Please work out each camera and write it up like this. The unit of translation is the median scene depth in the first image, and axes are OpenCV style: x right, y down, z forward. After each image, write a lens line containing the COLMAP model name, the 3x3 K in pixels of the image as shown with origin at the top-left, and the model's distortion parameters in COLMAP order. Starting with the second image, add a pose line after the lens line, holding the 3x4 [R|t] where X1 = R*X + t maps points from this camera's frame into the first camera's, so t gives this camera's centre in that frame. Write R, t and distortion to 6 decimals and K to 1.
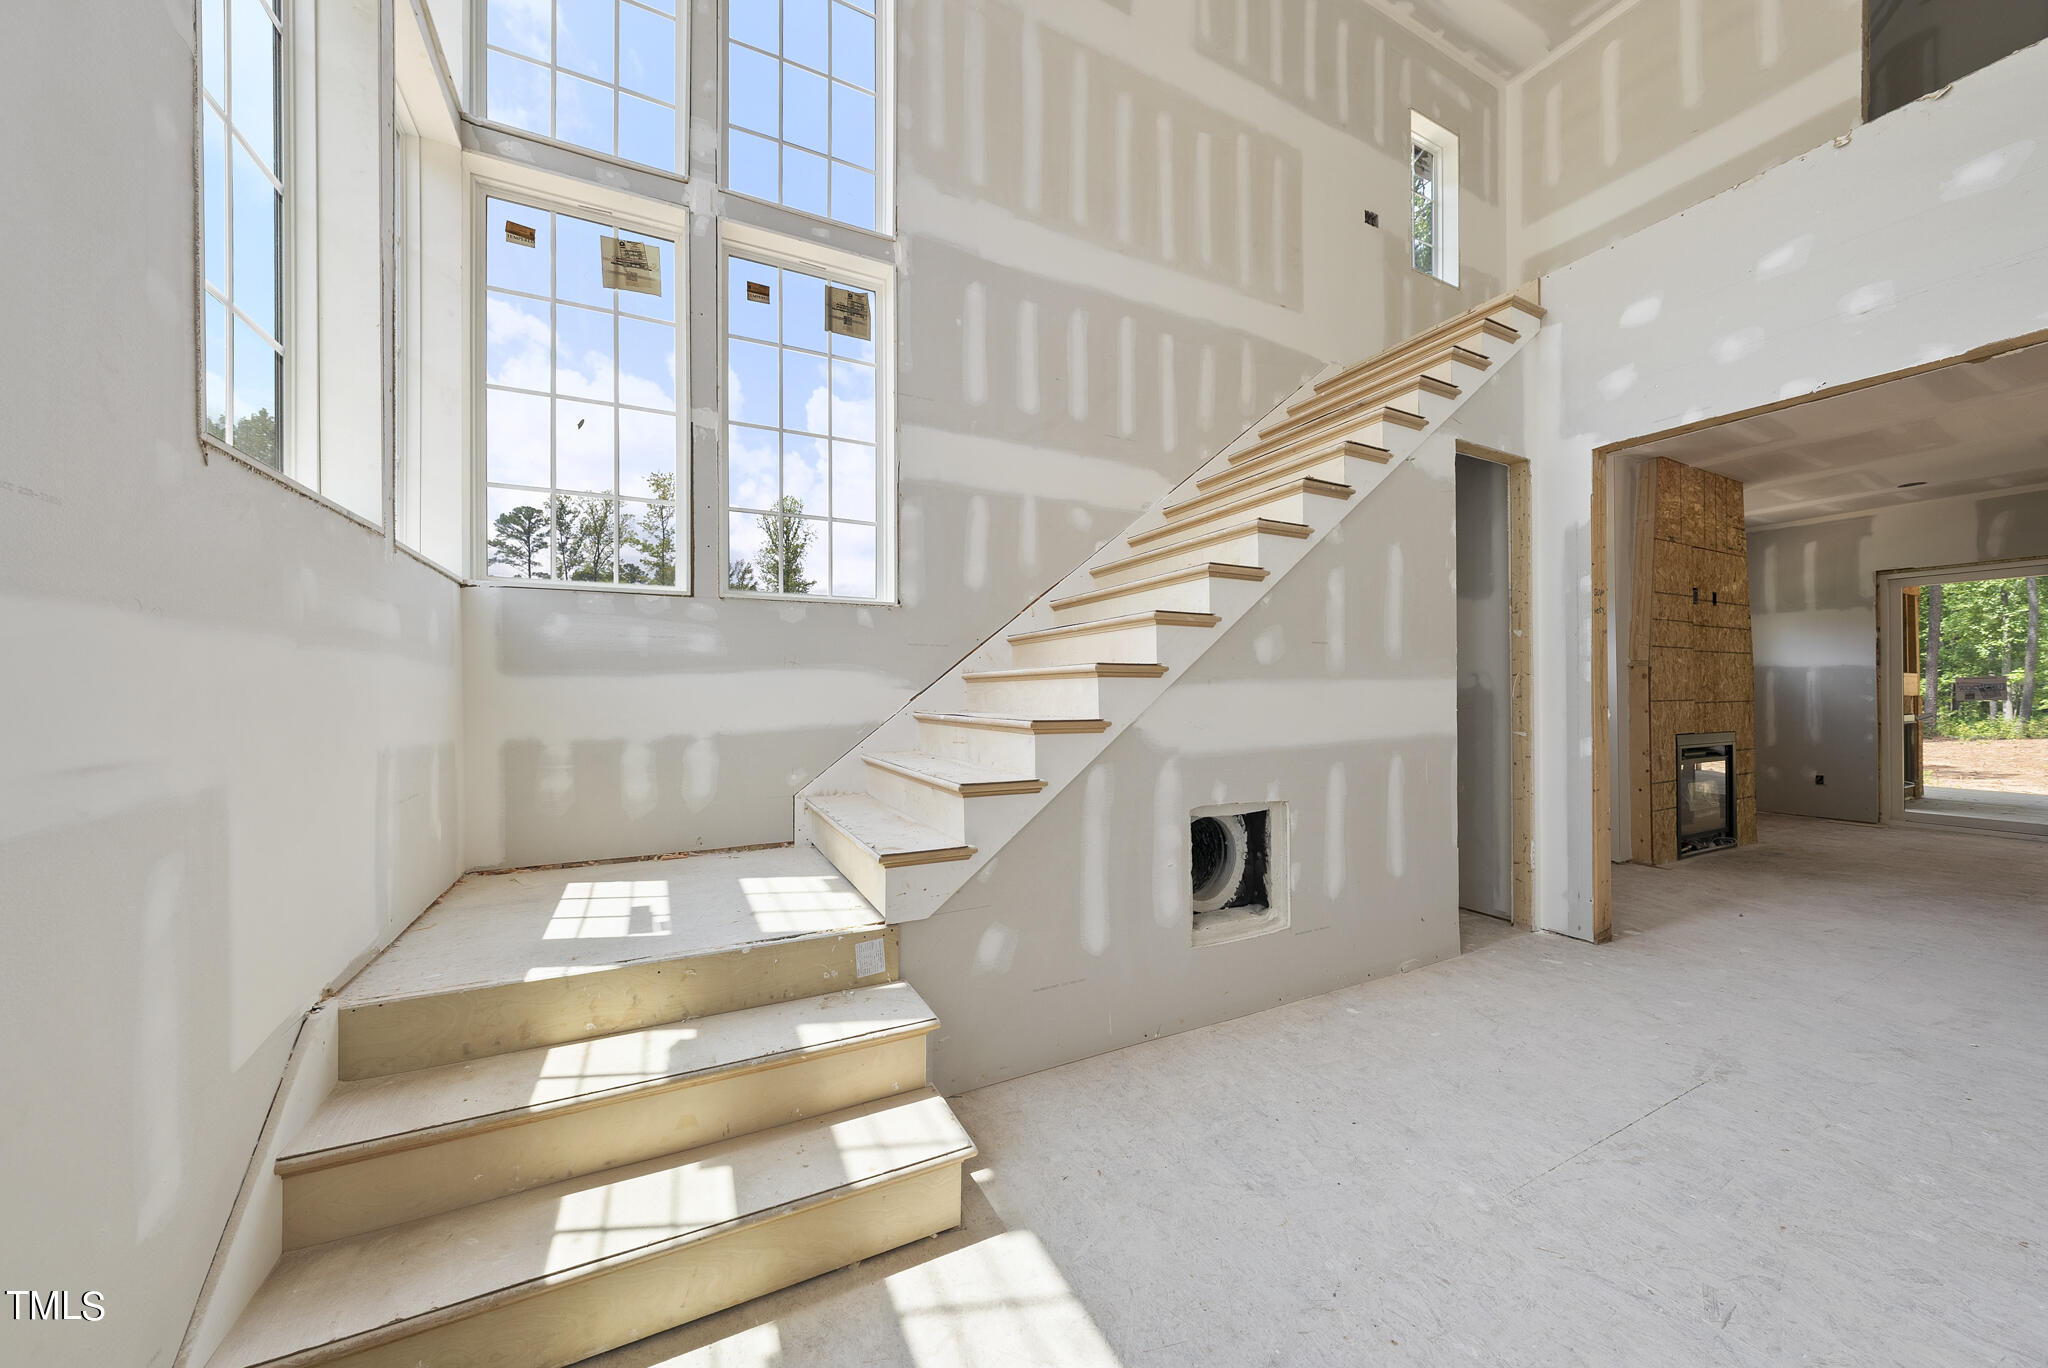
lens RADIAL K [[710.9, 0, 1031.7], [0, 710.9, 690.5], [0, 0, 1]] dist [-0.001762, -0.000128]
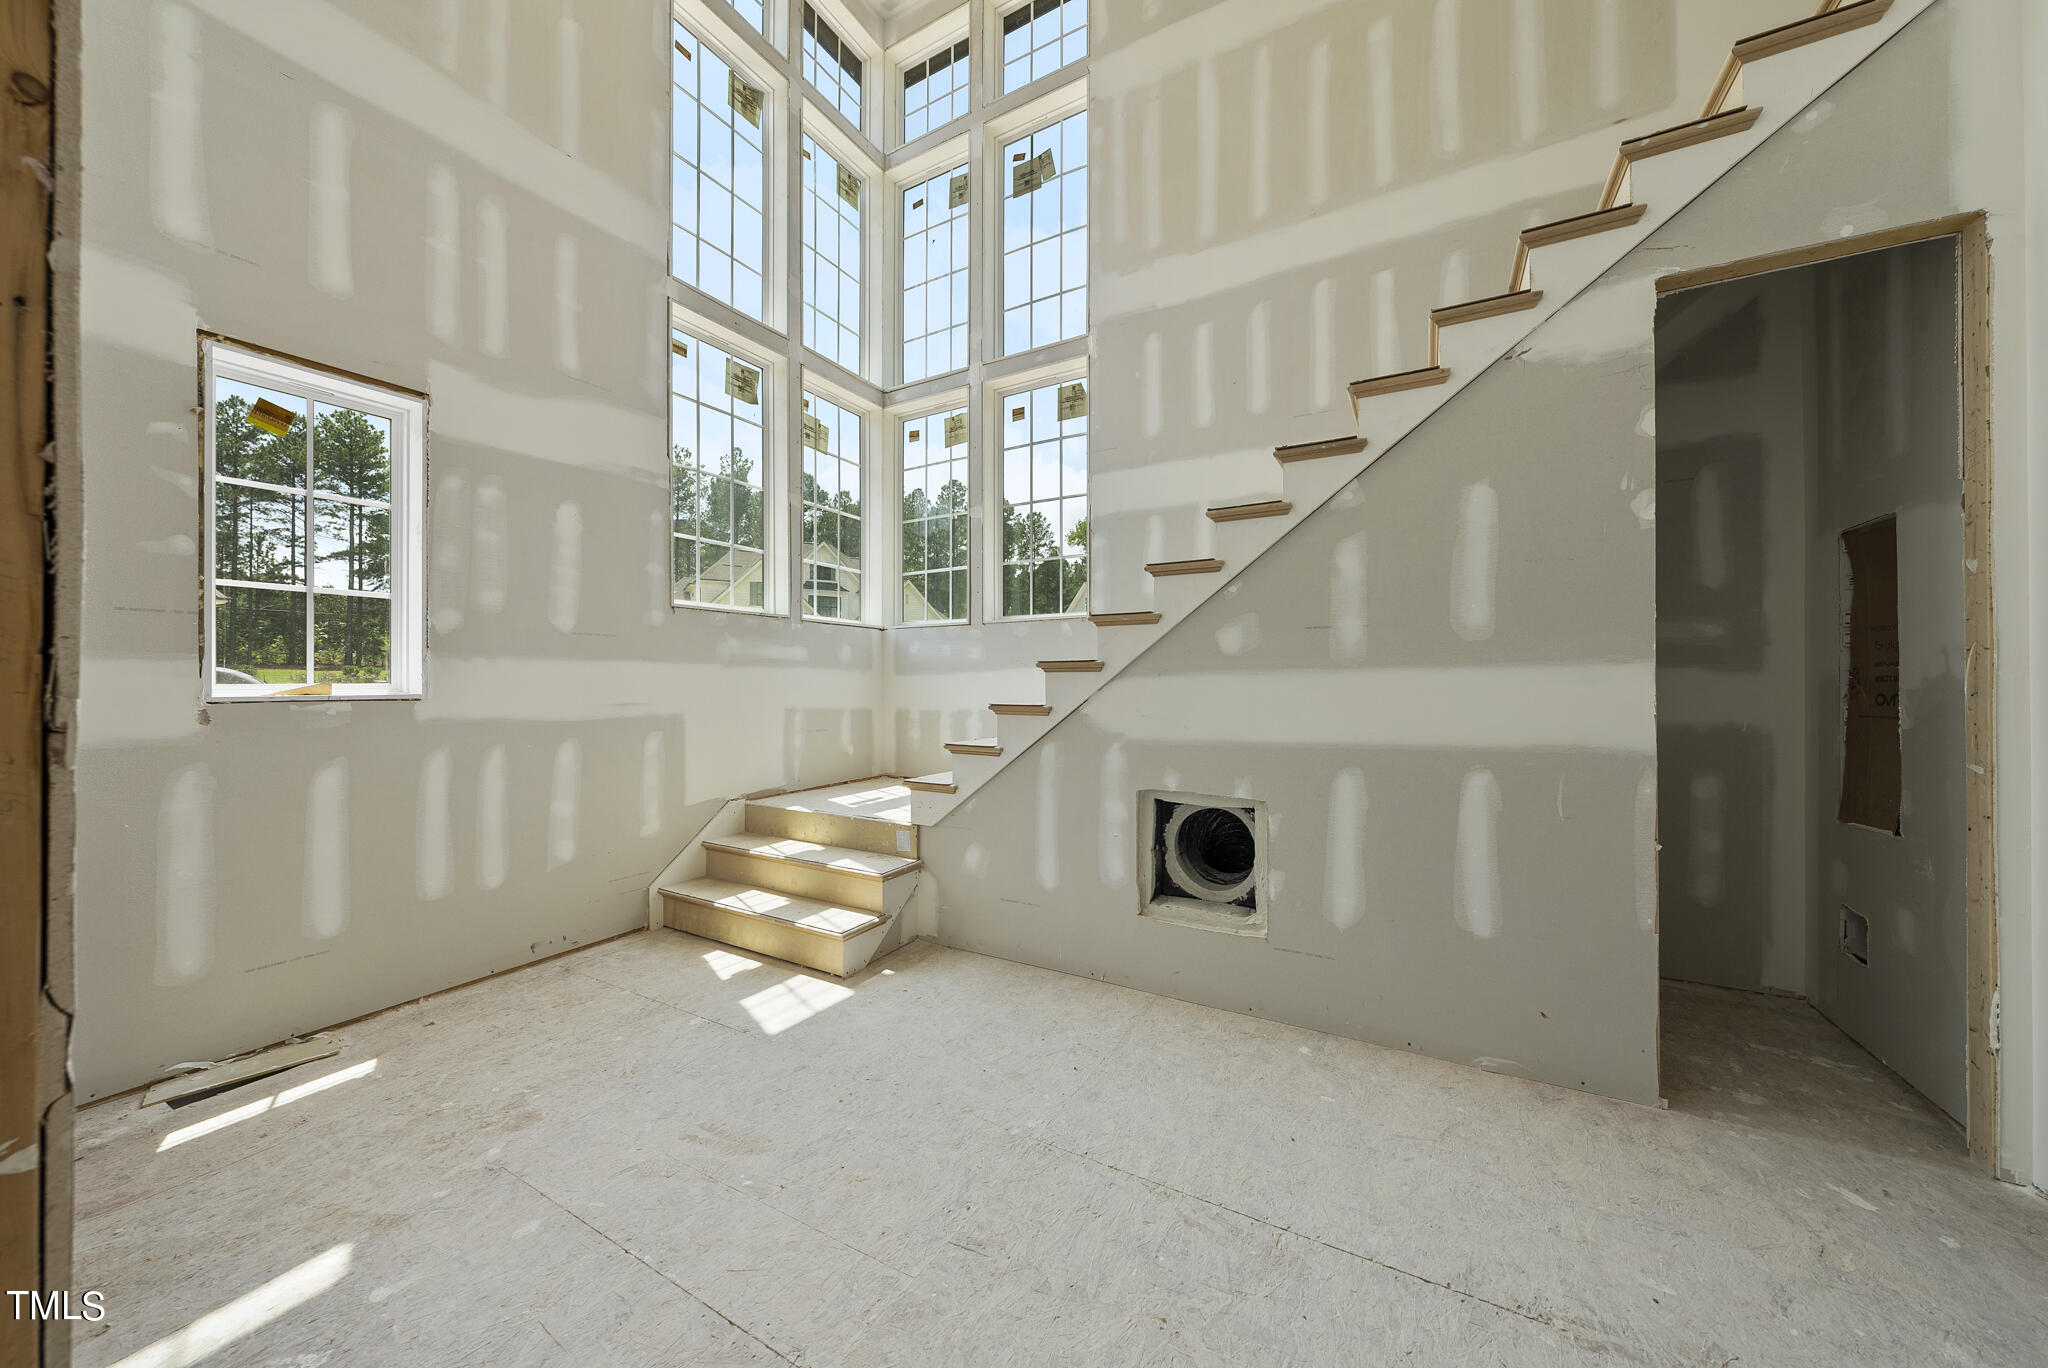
lens RADIAL K [[710.9, 0, 1027.6], [0, 710.9, 683.2], [0, 0, 1]] dist [-0.001762, -0.000128]
pose [[0.544020, -0.000203, -0.839072, 0.978635], [0.000316, 1.000000, -0.000037, 0.000946], [0.839072, -0.000245, 0.544020, 0.236792]]
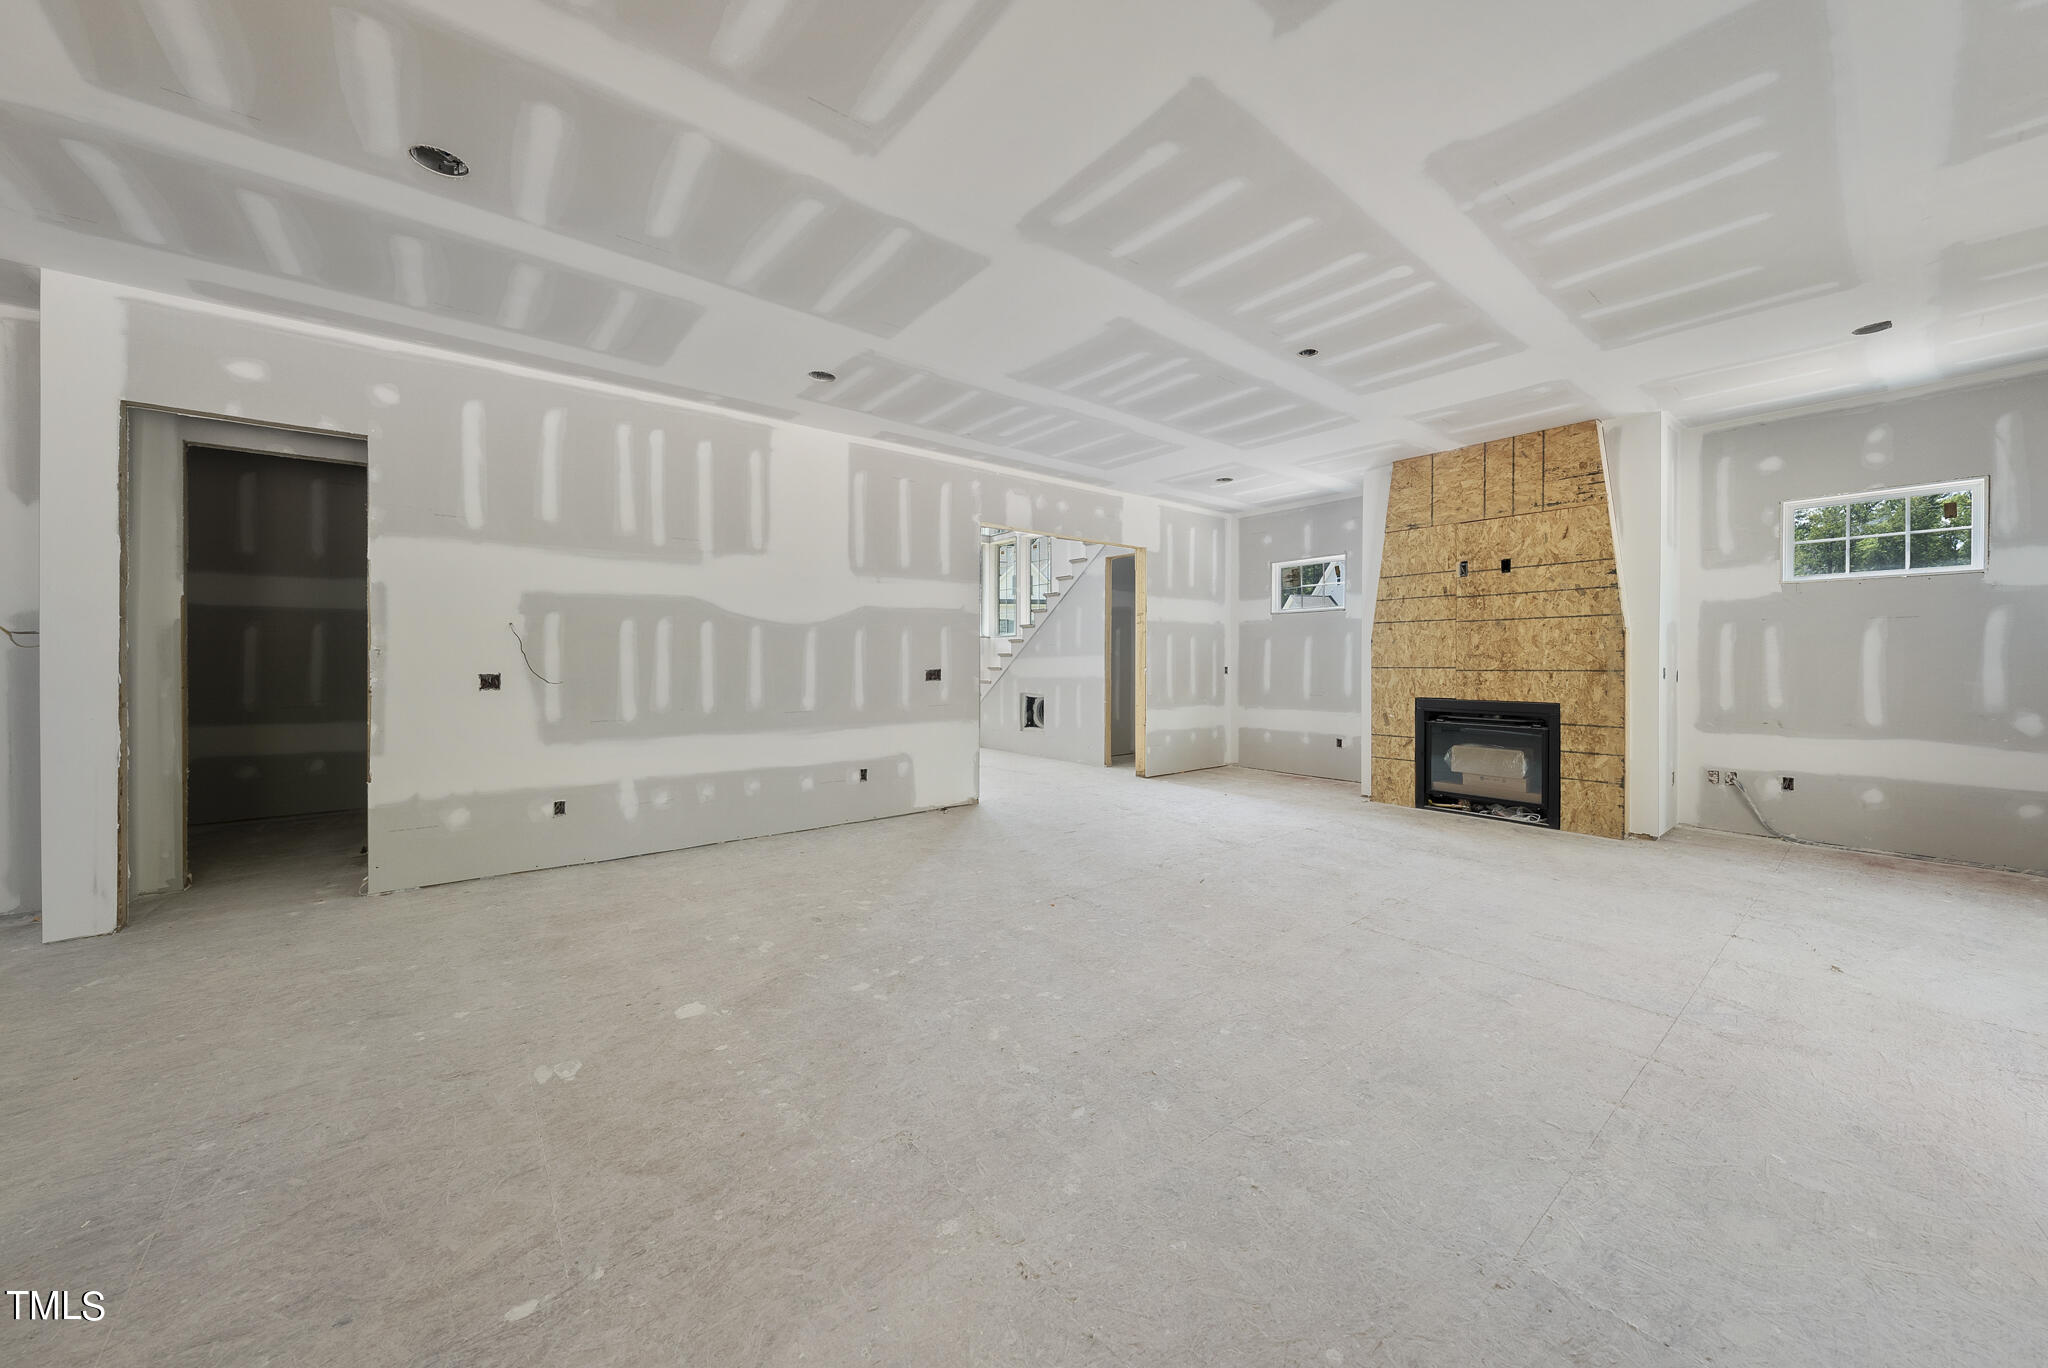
lens RADIAL K [[710.9, 0, 1034.1], [0, 710.9, 663.9], [0, 0, 1]] dist [-0.001762, -0.000128]
pose [[0.202145, 0.005985, -0.979337, 3.540745], [0.005582, 0.999958, 0.007263, -0.006779], [0.979340, -0.006935, 0.202103, 0.307011]]
